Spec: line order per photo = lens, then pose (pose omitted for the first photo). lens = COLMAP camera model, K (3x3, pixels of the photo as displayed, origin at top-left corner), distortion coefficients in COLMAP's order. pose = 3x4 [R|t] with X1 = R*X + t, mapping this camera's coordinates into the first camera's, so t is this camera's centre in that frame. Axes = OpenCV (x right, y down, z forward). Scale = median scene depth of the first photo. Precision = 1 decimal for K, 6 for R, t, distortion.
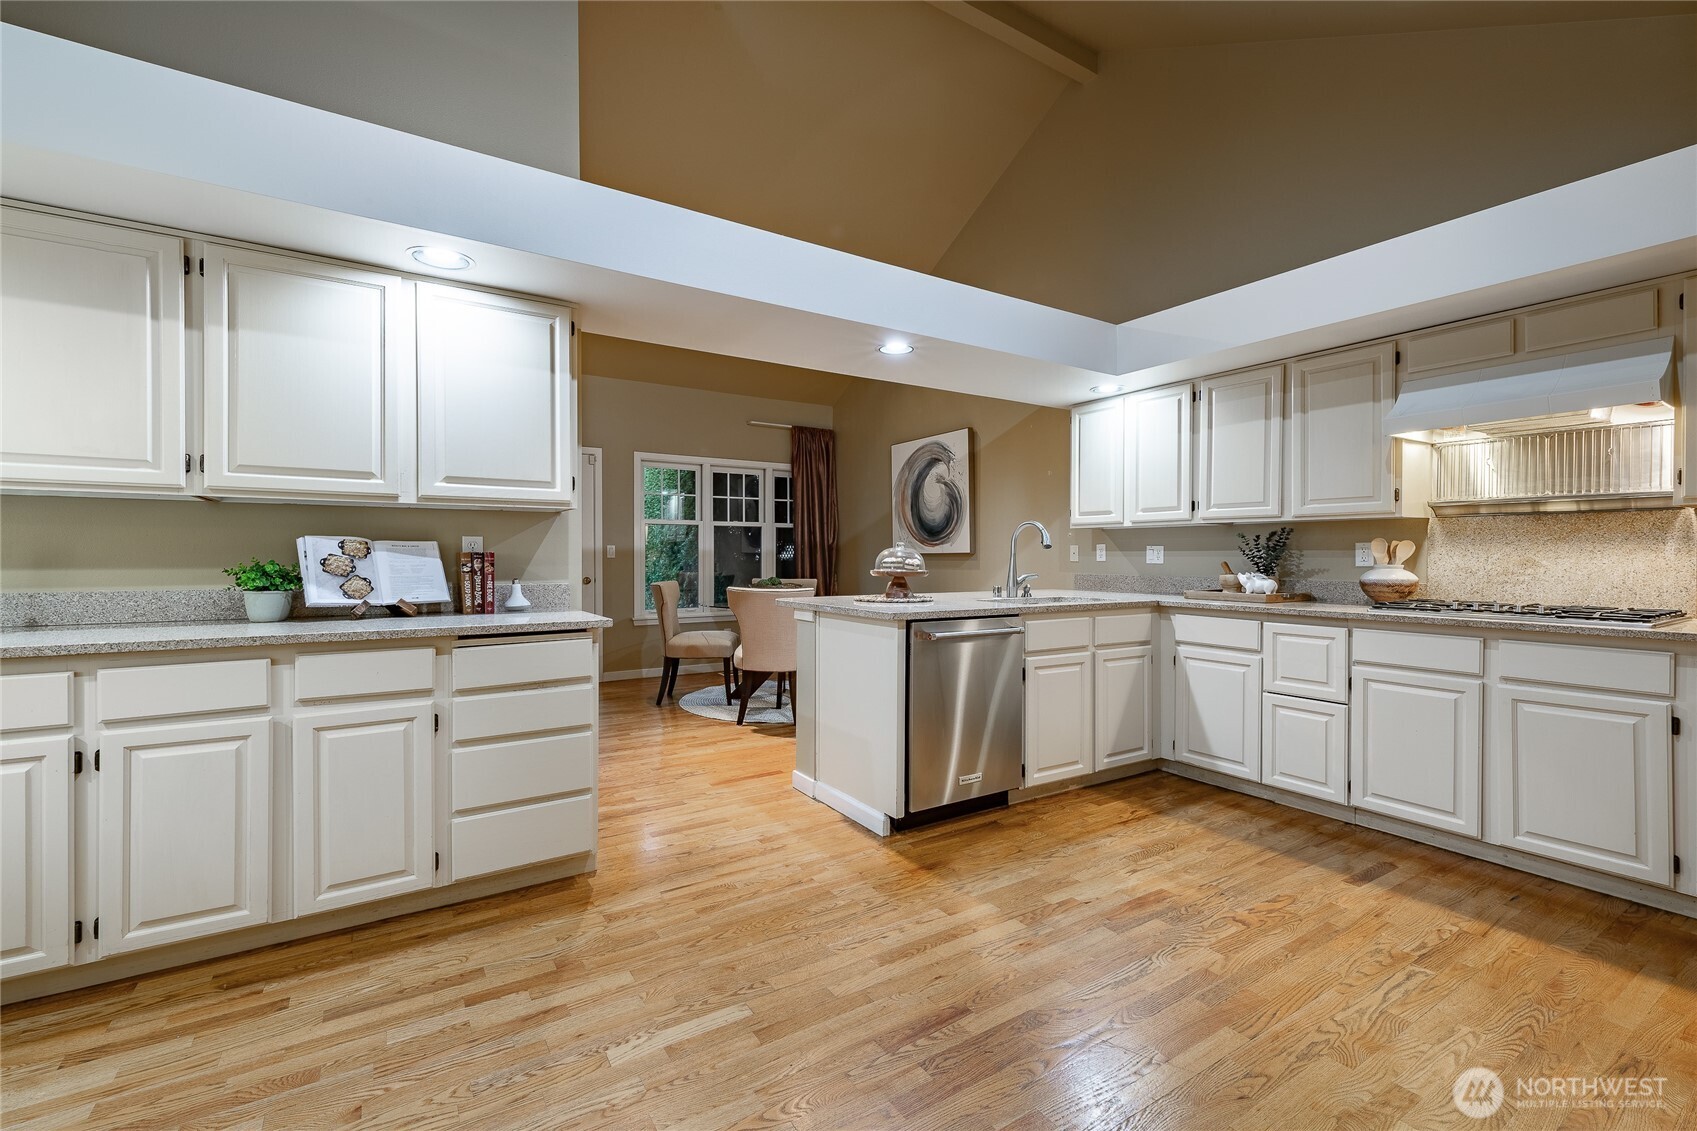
lens RADIAL K [[730.3, 0, 850.5], [0, 730.3, 559.4], [0, 0, 1]] dist [-0.001028, -0.000174]
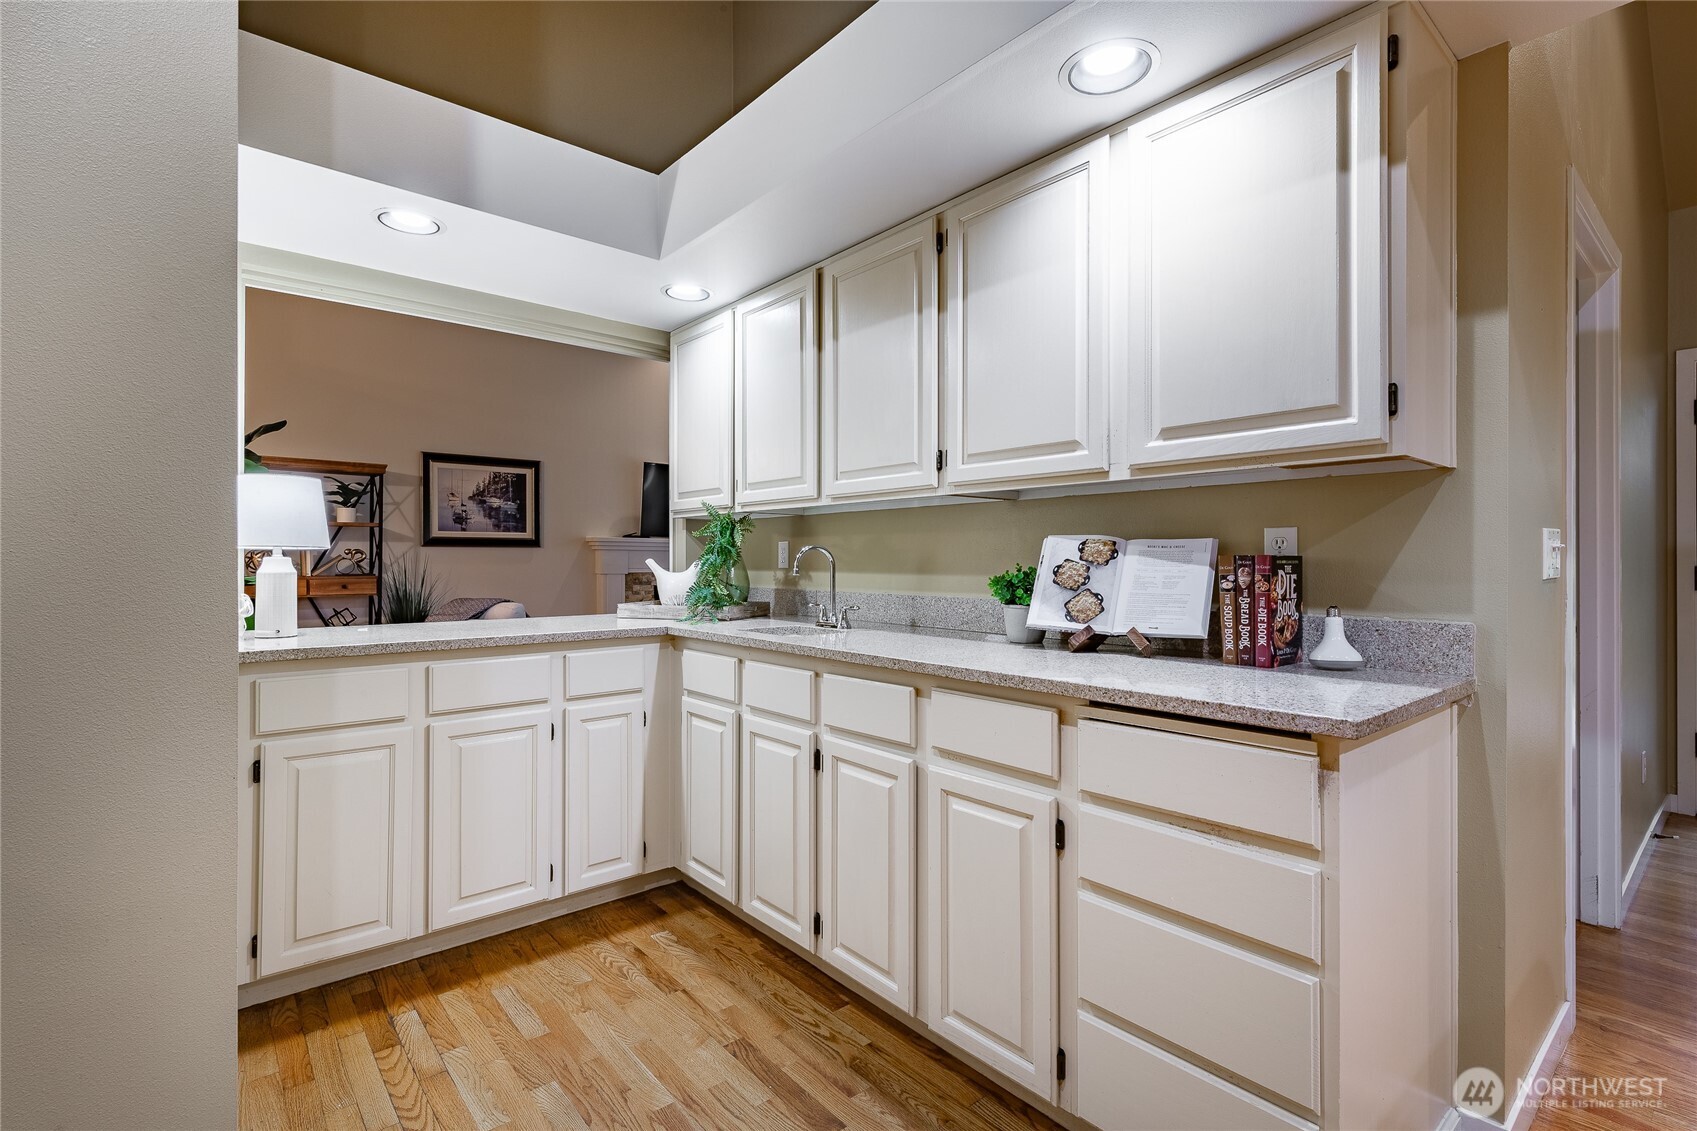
lens RADIAL K [[826.4, 0, 850.7], [0, 826.4, 555.6], [0, 0, 1]] dist [0.015370, -0.000313]
pose [[0.120056, -0.007627, -0.992738, 0.091811], [-0.006704, 0.999941, -0.008493, -0.002447], [0.992745, 0.007675, 0.119998, 0.678875]]
